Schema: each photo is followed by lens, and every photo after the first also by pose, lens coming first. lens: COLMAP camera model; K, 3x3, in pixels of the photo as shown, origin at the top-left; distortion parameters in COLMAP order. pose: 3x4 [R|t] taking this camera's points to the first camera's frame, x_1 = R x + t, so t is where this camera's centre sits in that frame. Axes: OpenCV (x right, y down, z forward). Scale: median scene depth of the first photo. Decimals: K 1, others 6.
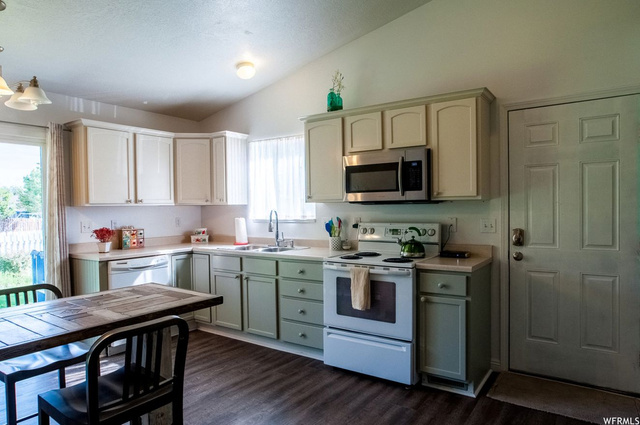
lens RADIAL K [[410.0, 0, 305.2], [0, 410.0, 212.4], [0, 0, 1]] dist [-0.050533, 0.034323]
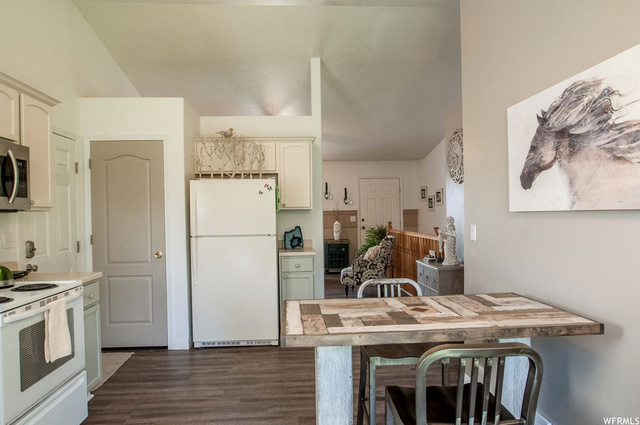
lens RADIAL K [[410.0, 0, 319.4], [0, 410.0, 213.8], [0, 0, 1]] dist [-0.050533, 0.034323]
pose [[-0.656776, 0.025804, 0.753644, -0.567004], [0.038147, 0.999272, -0.000969, -0.000339], [-0.753120, 0.028113, -0.657282, 0.885866]]
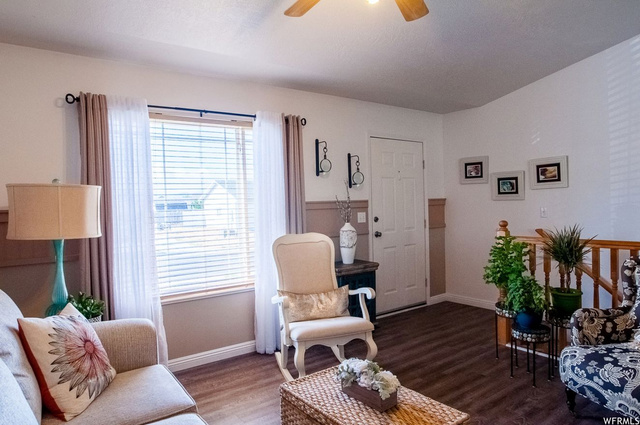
lens RADIAL K [[410.0, 0, 320.8], [0, 410.0, 207.6], [0, 0, 1]] dist [-0.050533, 0.034323]
pose [[-0.951171, 0.036523, 0.306496, 0.826225], [0.044805, 0.998795, 0.020027, -0.022341], [-0.305395, 0.032781, -0.951661, 0.335606]]
